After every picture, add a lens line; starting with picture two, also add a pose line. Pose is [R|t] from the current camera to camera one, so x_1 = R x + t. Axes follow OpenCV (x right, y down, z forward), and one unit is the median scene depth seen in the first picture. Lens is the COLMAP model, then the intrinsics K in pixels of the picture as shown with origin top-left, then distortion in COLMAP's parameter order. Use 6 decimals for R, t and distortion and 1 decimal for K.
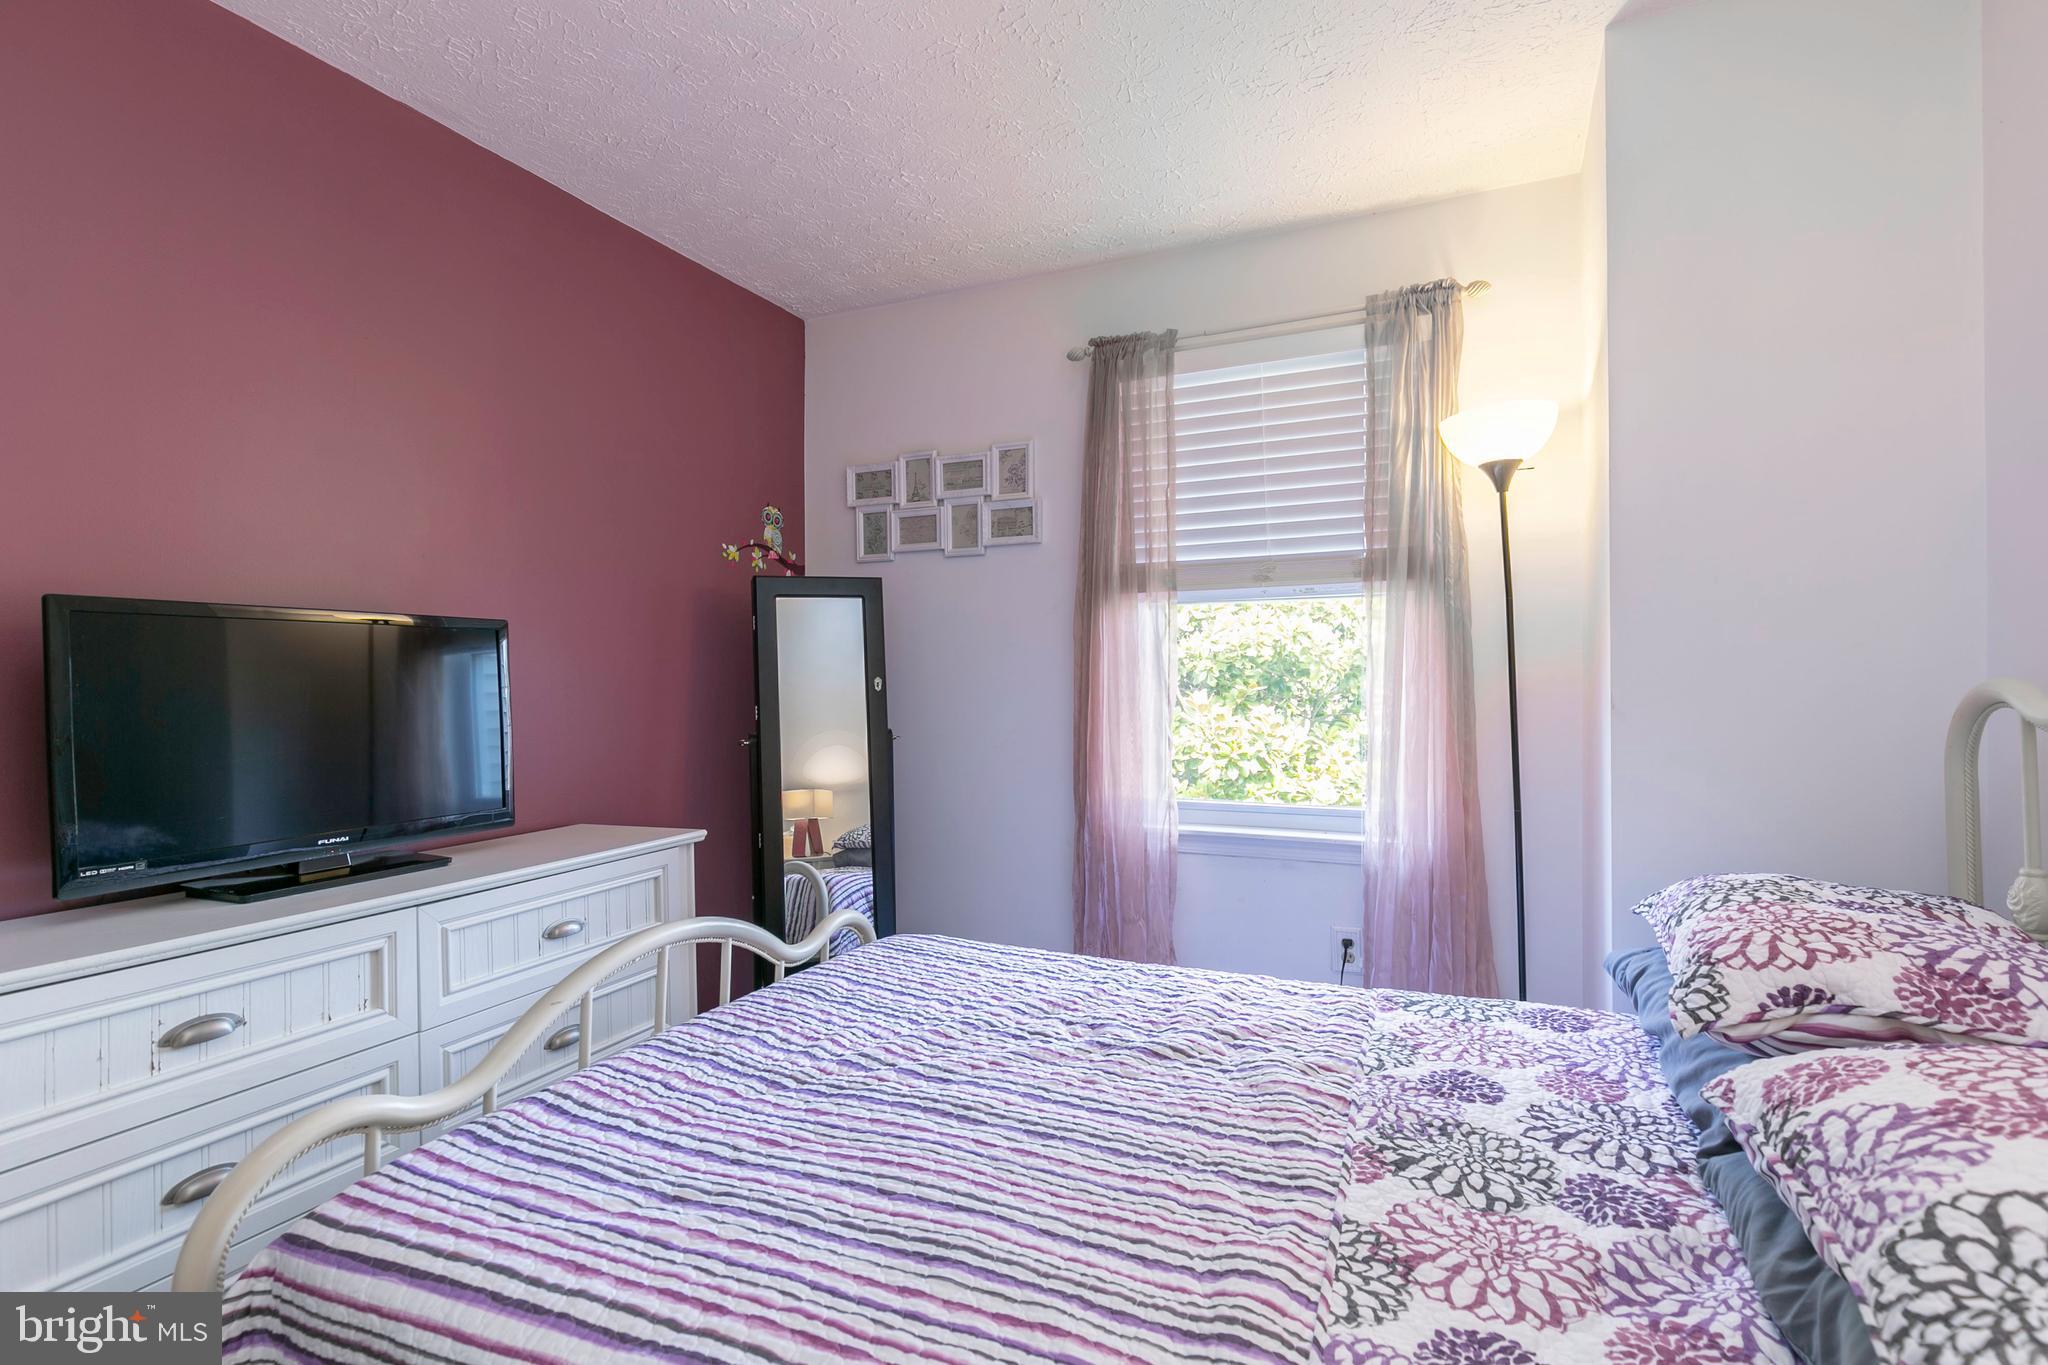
lens RADIAL K [[932.4, 0, 1024.0], [0, 932.4, 682.5], [0, 0, 1]] dist [0.006612, -0.000847]
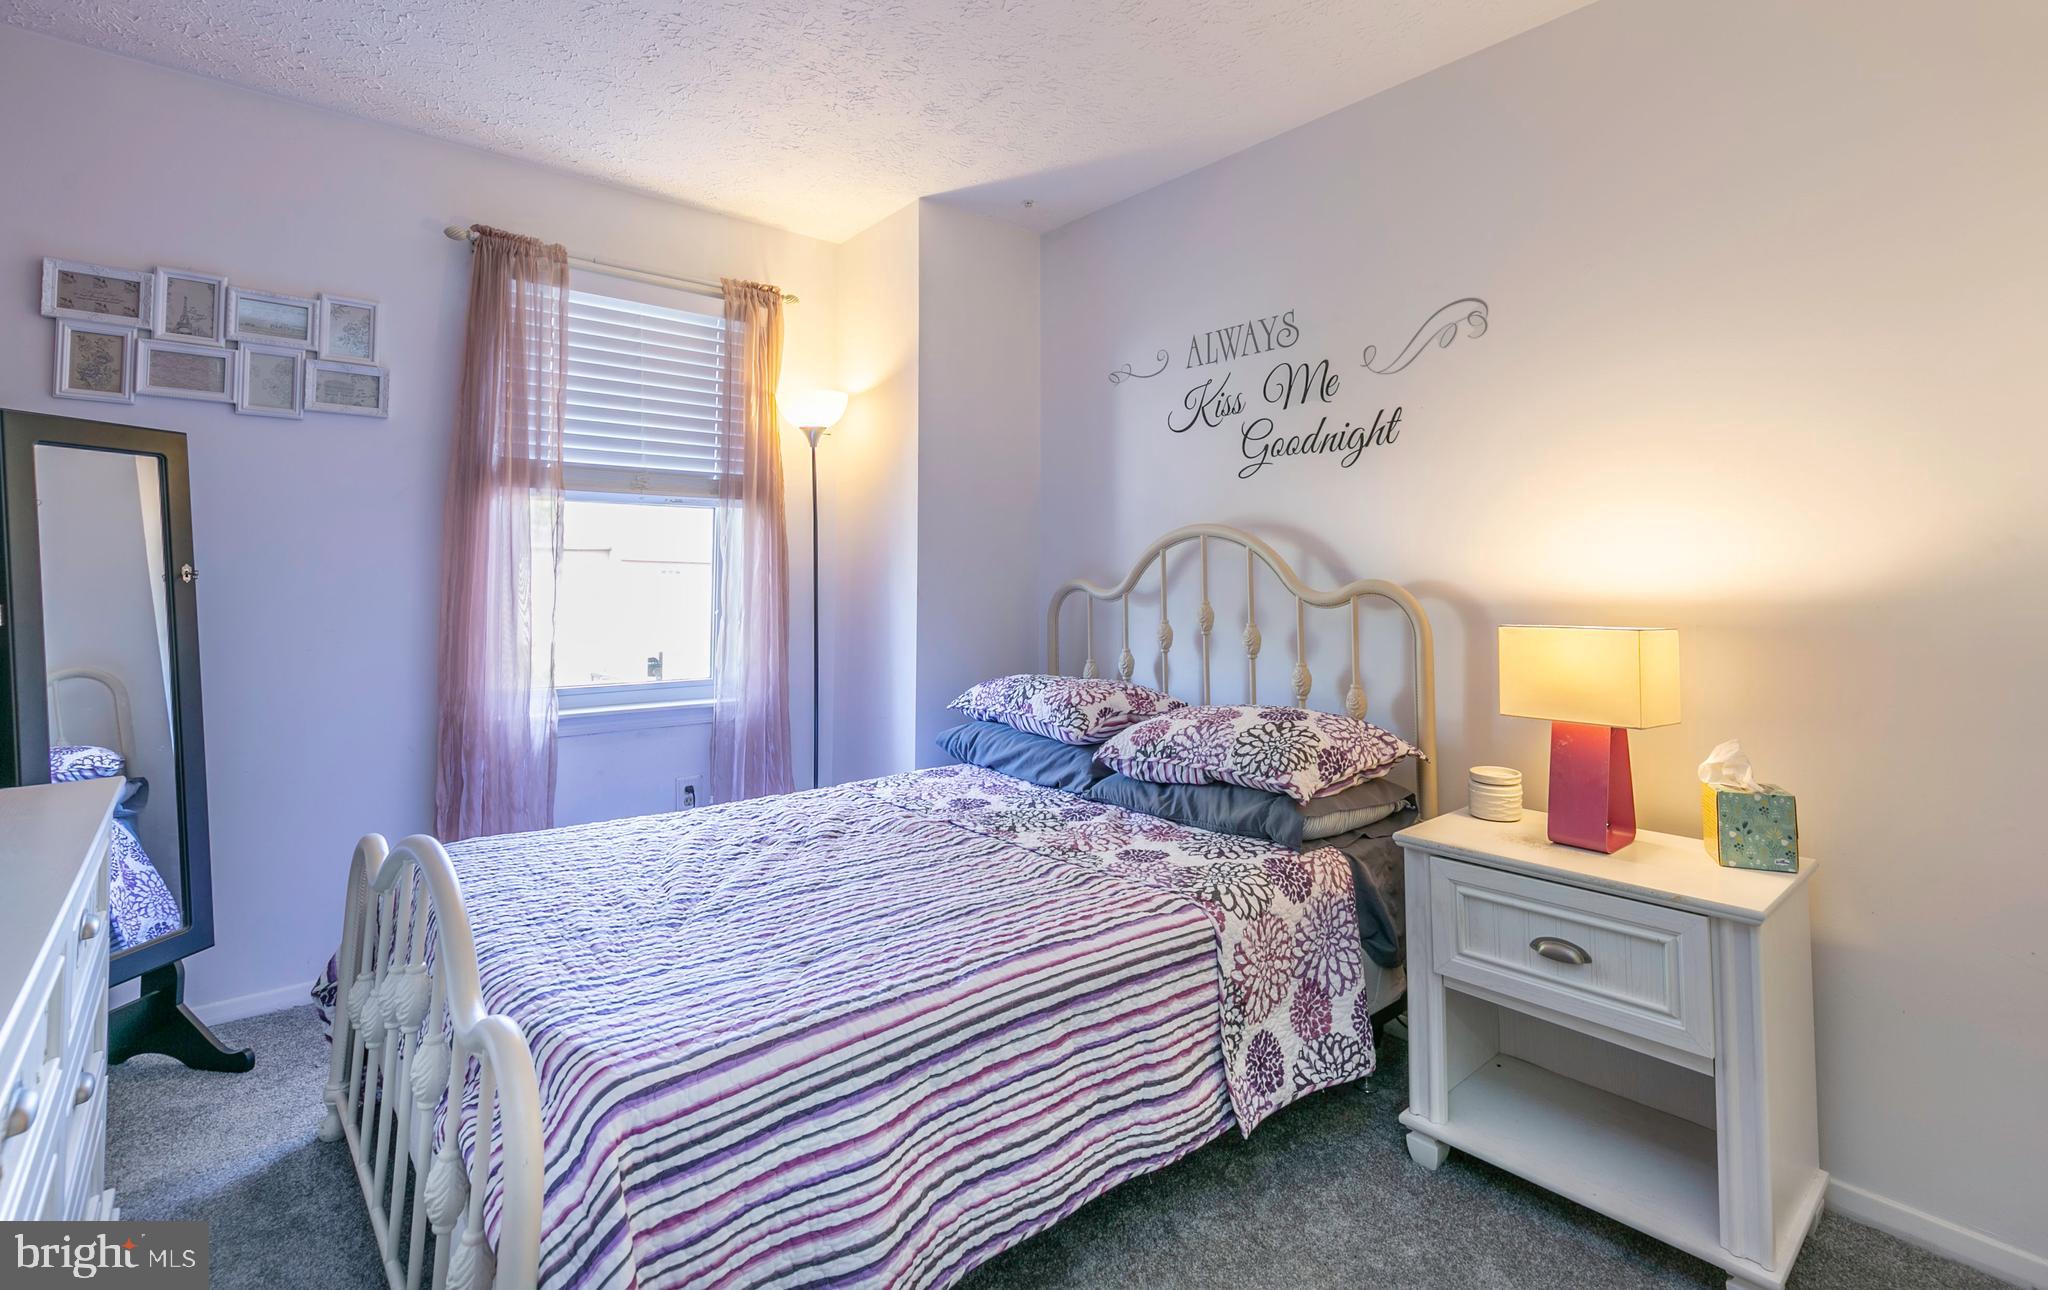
lens RADIAL K [[973.4, 0, 1021.2], [0, 973.4, 534.1], [0, 0, 1]] dist [0.000344, -0.000129]
pose [[0.434811, 0.048128, 0.899235, -0.715733], [-0.009143, 0.998755, -0.049034, 0.003276], [-0.900475, 0.013099, 0.434710, 0.052765]]
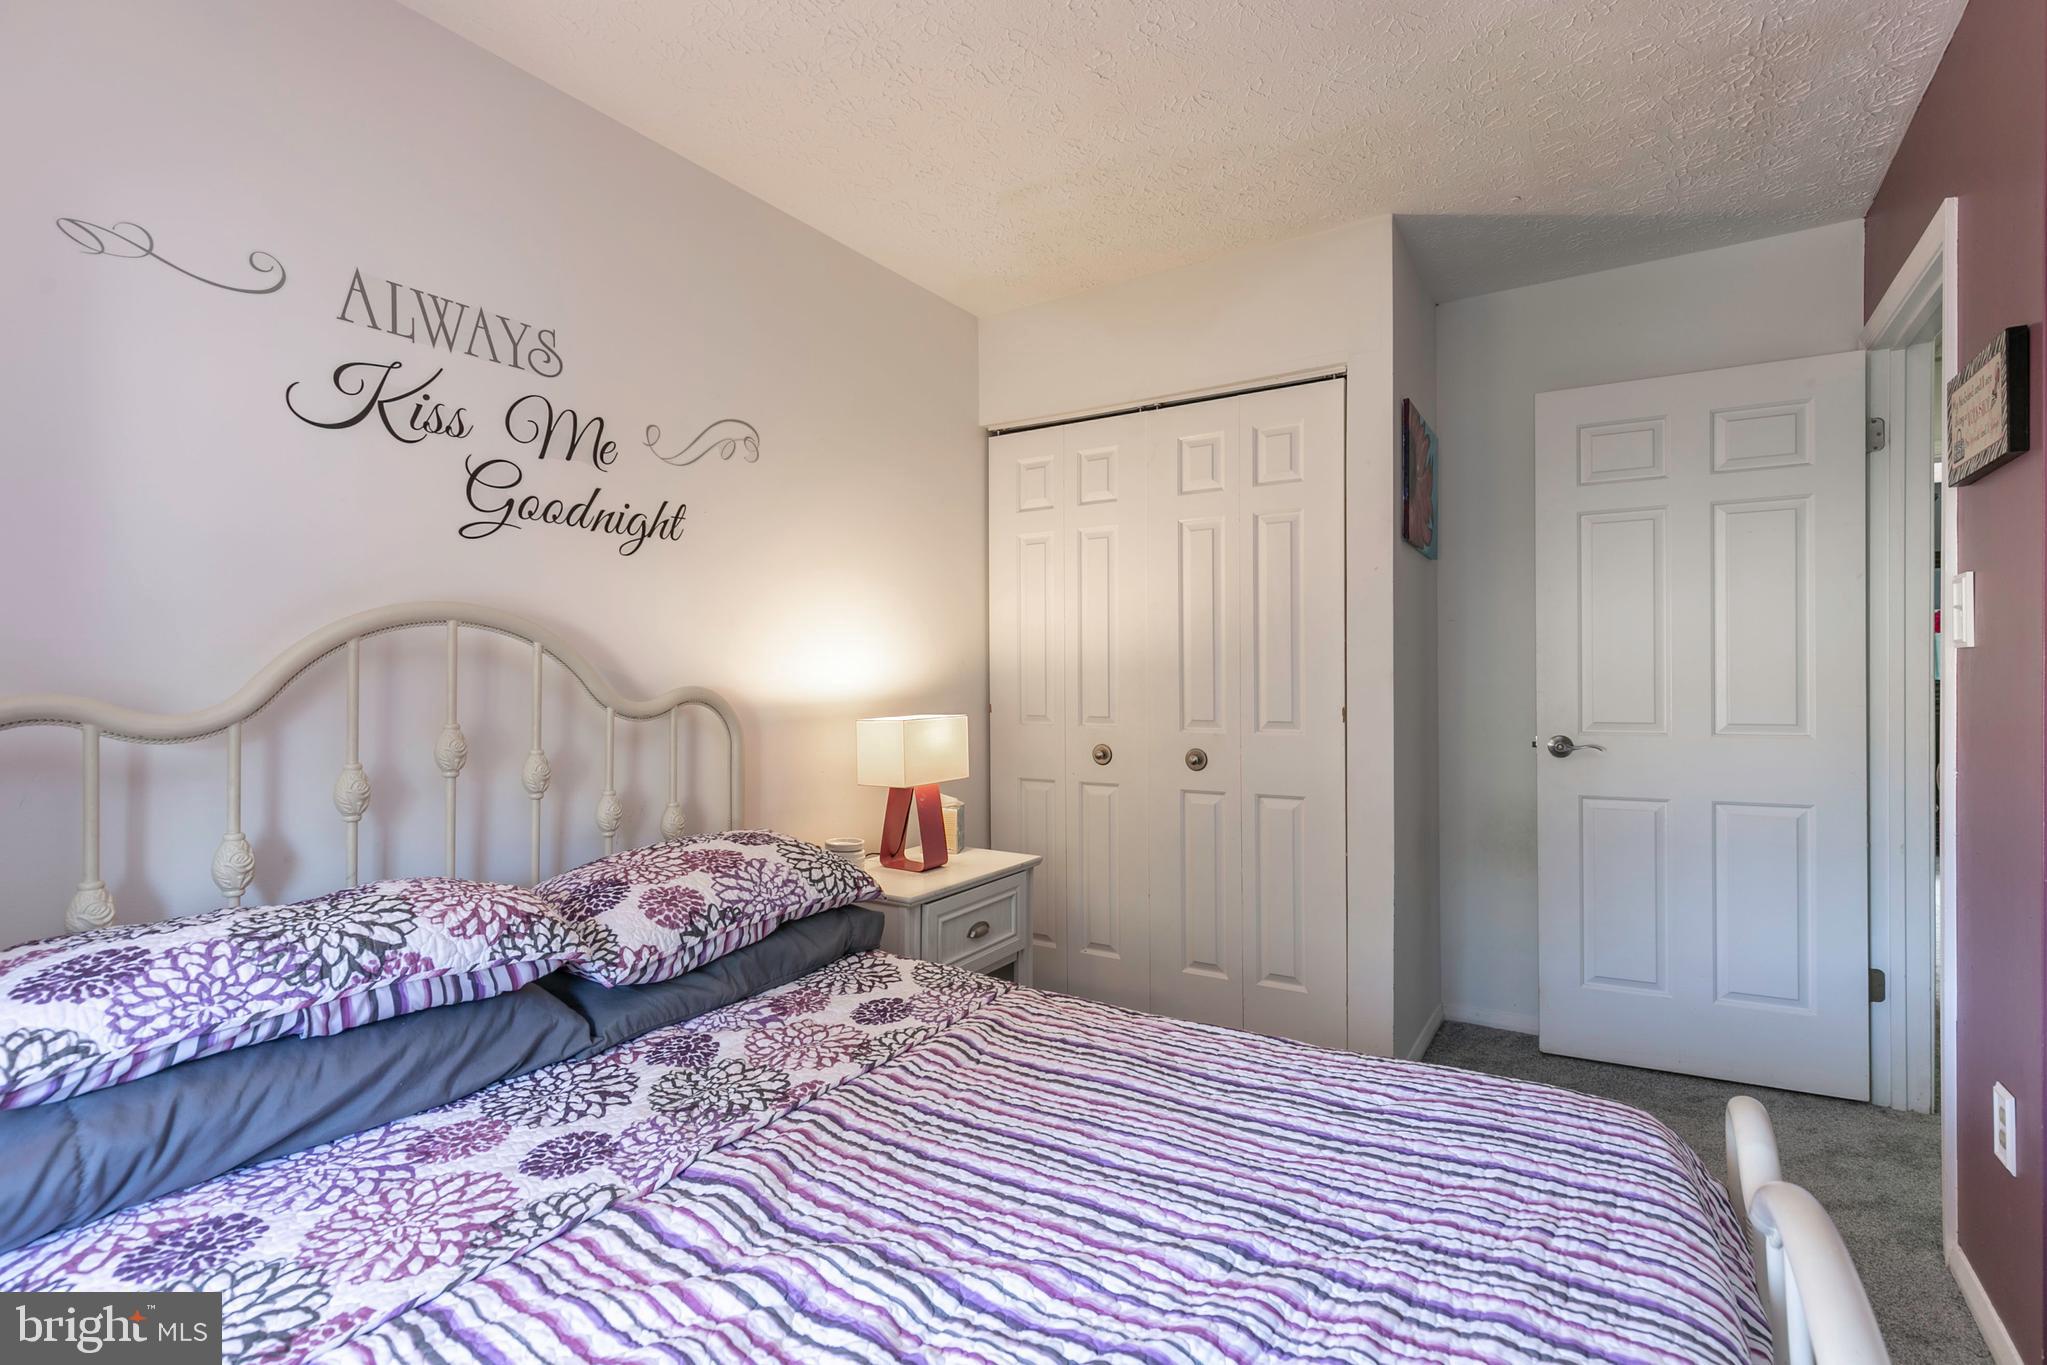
lens RADIAL K [[931.9, 0, 1023.5], [0, 931.9, 682.5], [0, 0, 1]] dist [0.006612, -0.000847]
pose [[-0.989587, 0.013386, 0.143310, -0.047643], [0.013233, 0.999910, -0.002021, -0.000443], [-0.143324, -0.000103, -0.989676, 1.079000]]
